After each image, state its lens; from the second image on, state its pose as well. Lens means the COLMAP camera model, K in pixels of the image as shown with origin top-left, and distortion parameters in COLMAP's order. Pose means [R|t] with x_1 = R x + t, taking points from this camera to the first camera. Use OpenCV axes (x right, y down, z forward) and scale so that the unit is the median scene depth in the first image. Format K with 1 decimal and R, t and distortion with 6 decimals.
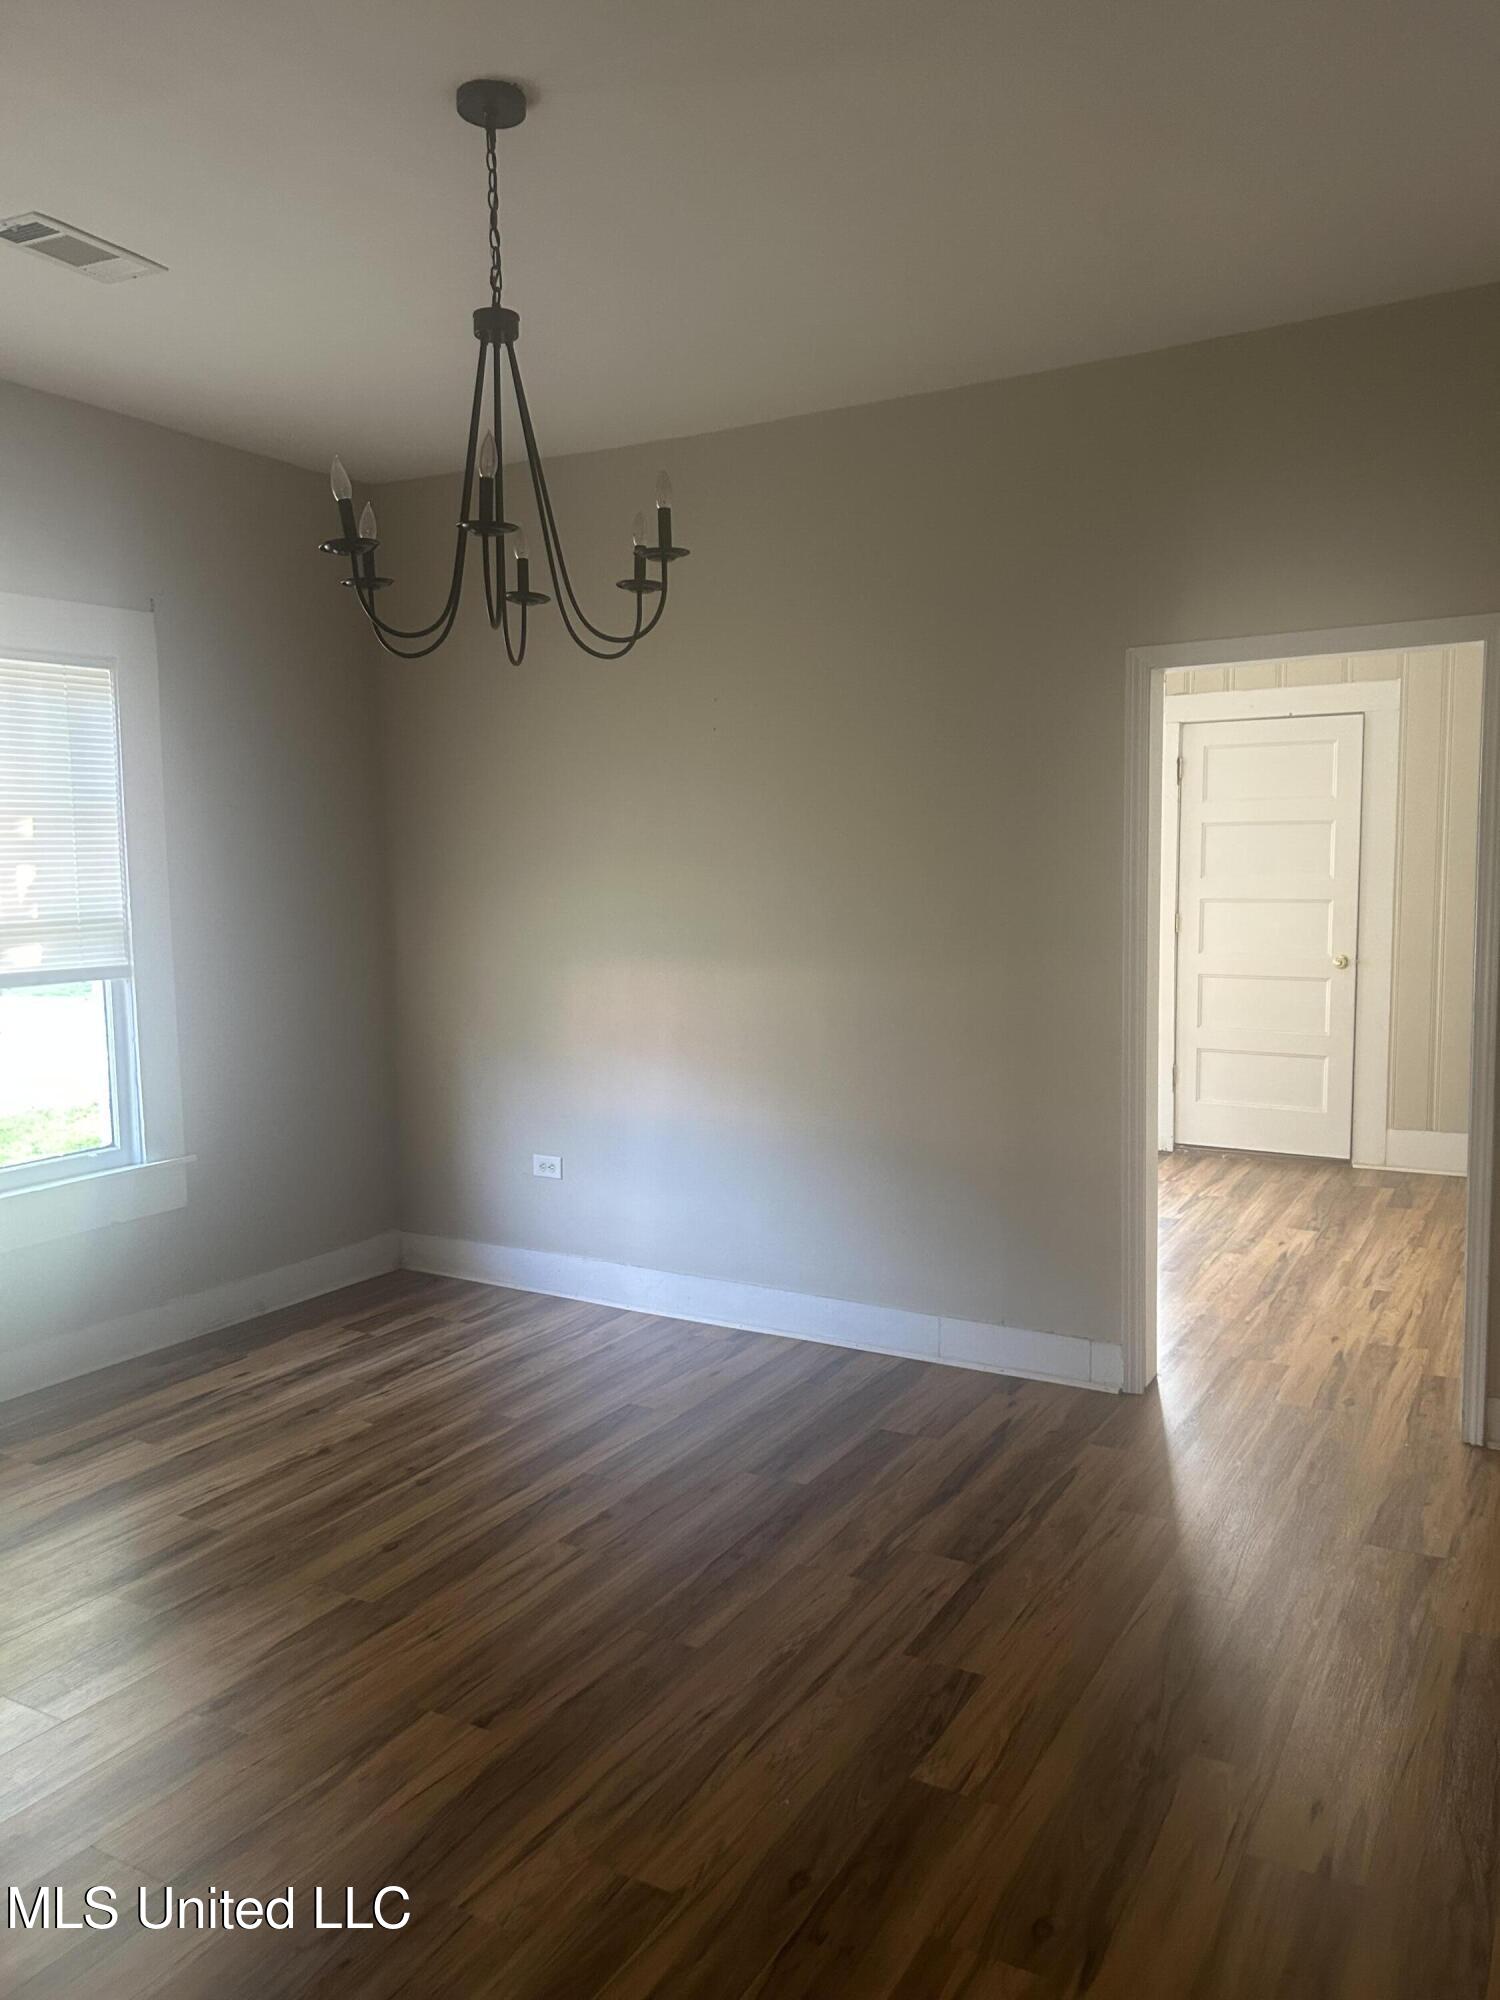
lens RADIAL K [[1496.8, 0, 748.6], [0, 1496.8, 1014.8], [0, 0, 1]] dist [0.033567, -0.026357]
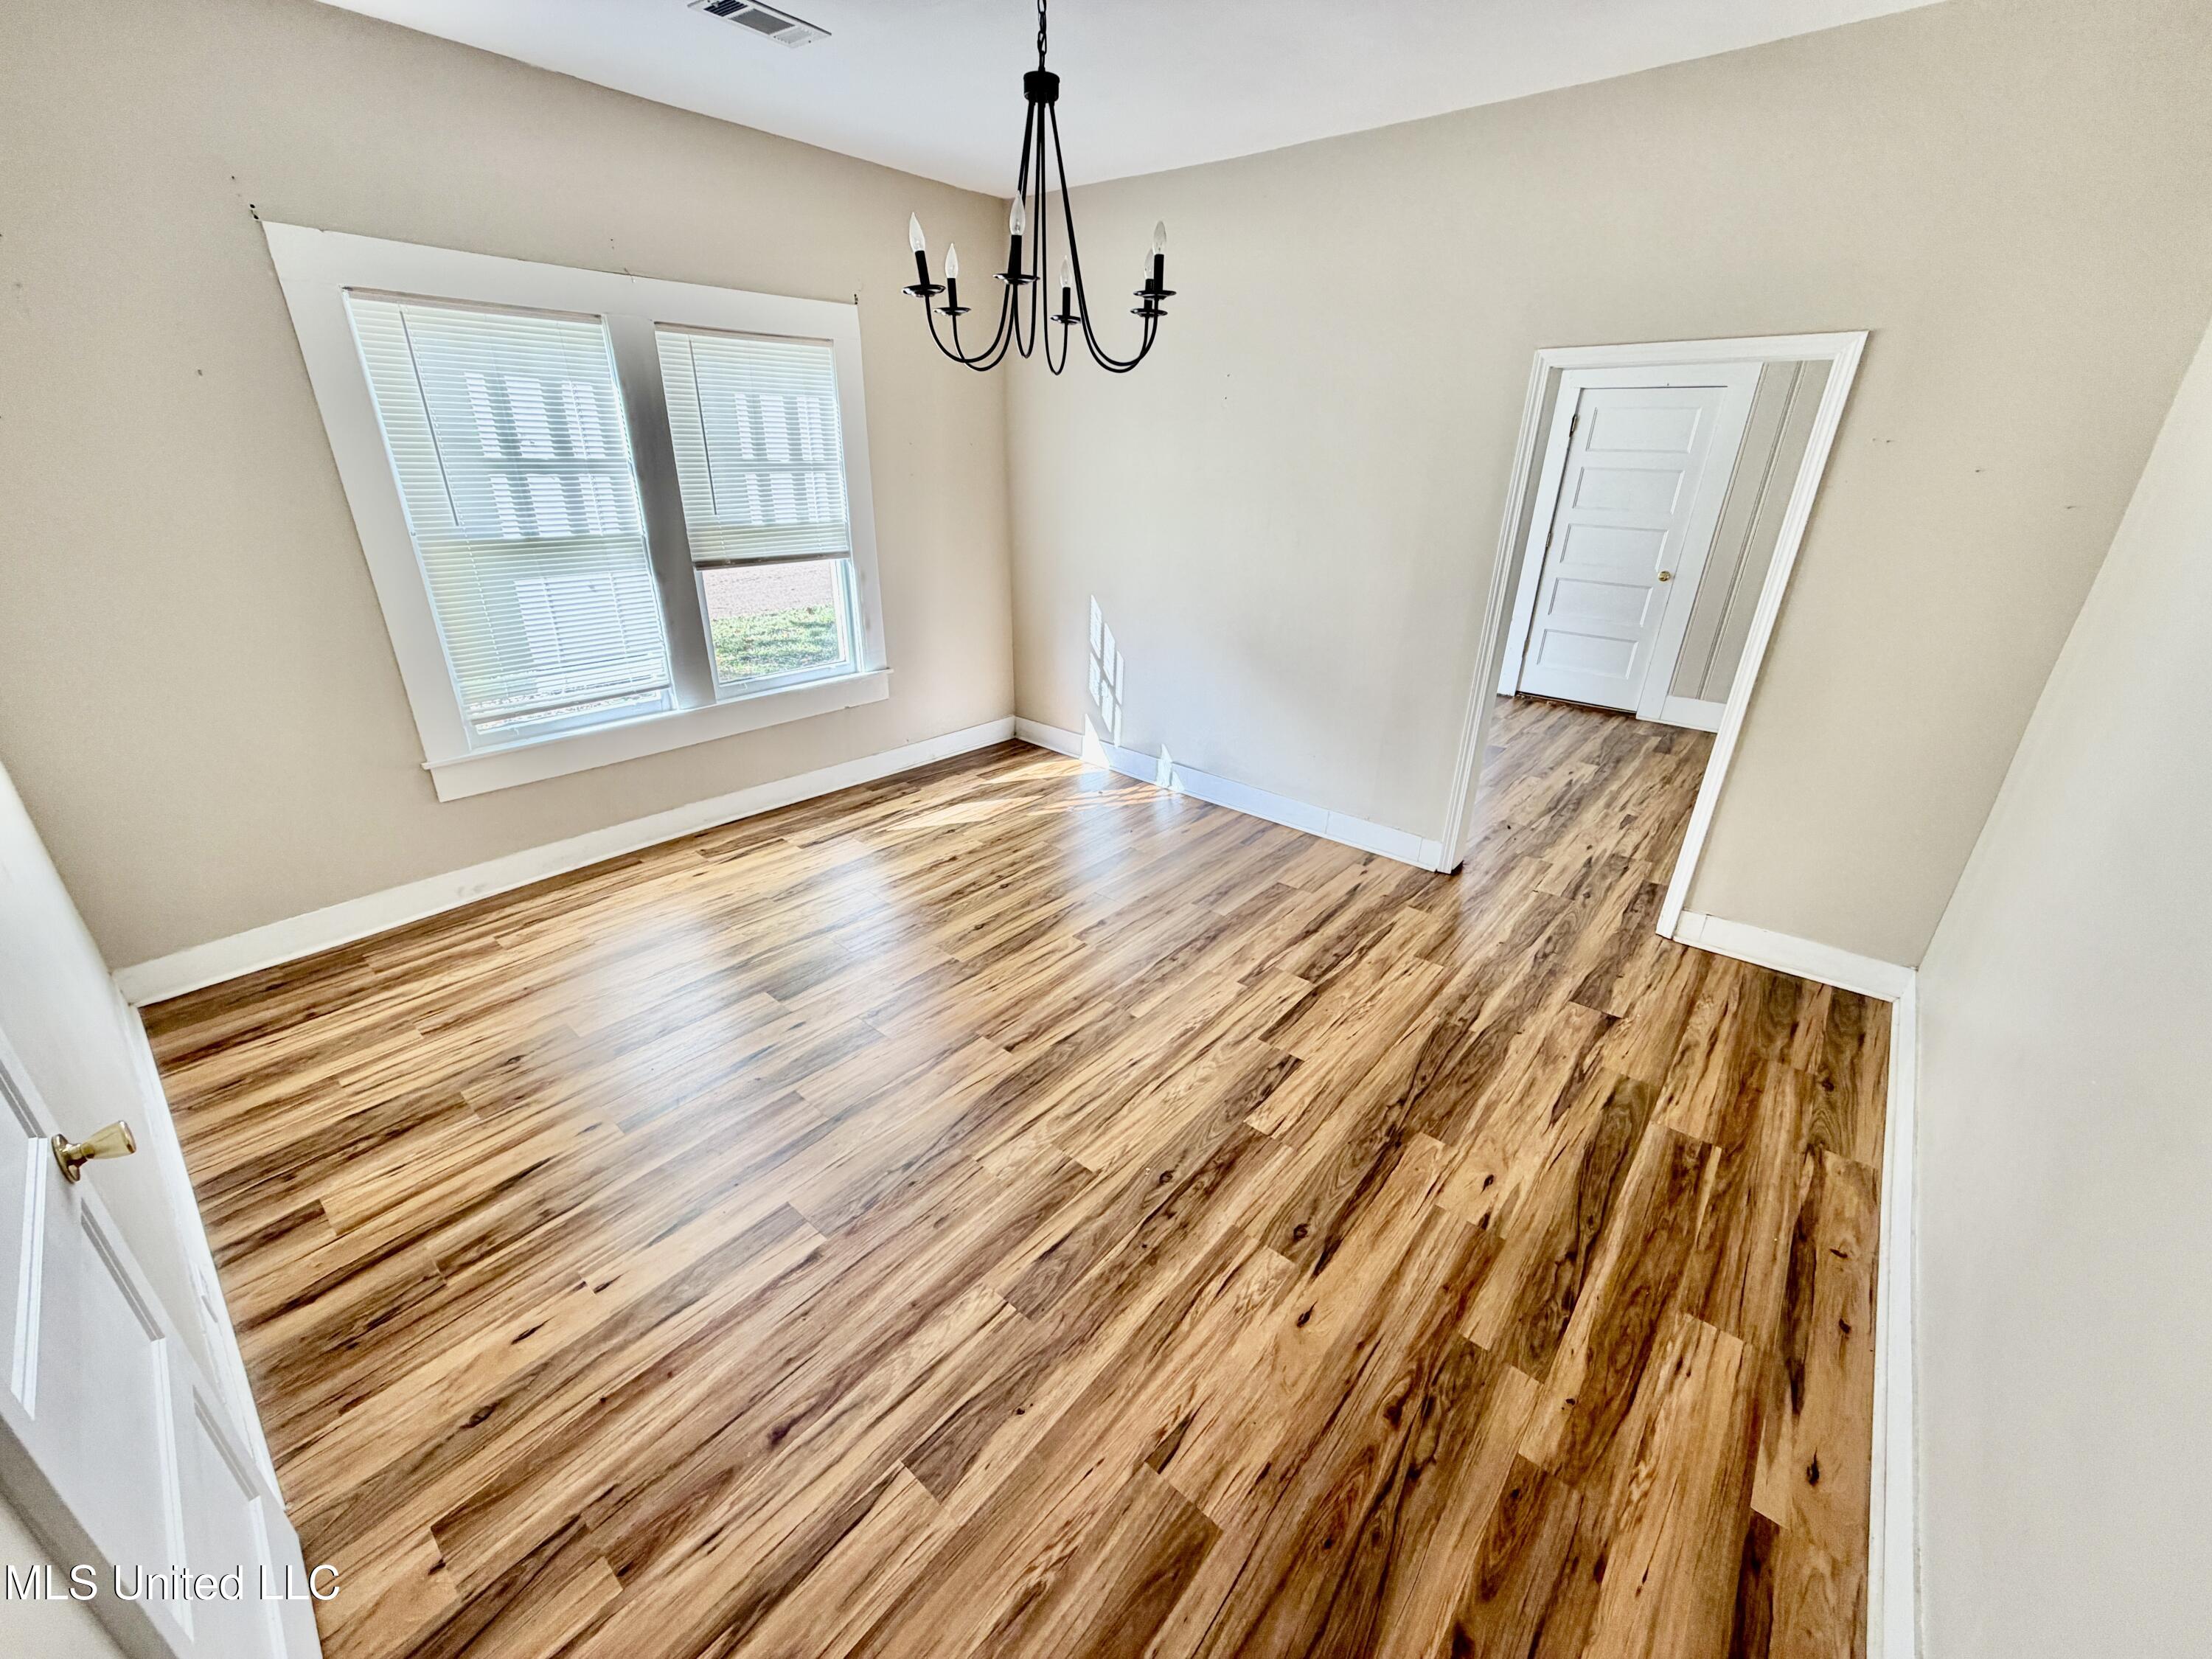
lens RADIAL K [[873.9, 0, 1104.3], [0, 873.9, 831.0], [0, 0, 1]] dist [-0.000270, -0.001080]
pose [[0.982611, 0.101426, -0.155528, 0.053969], [-0.048449, 0.948661, 0.312562, -0.079899], [0.179245, -0.299592, 0.937078, 0.108842]]
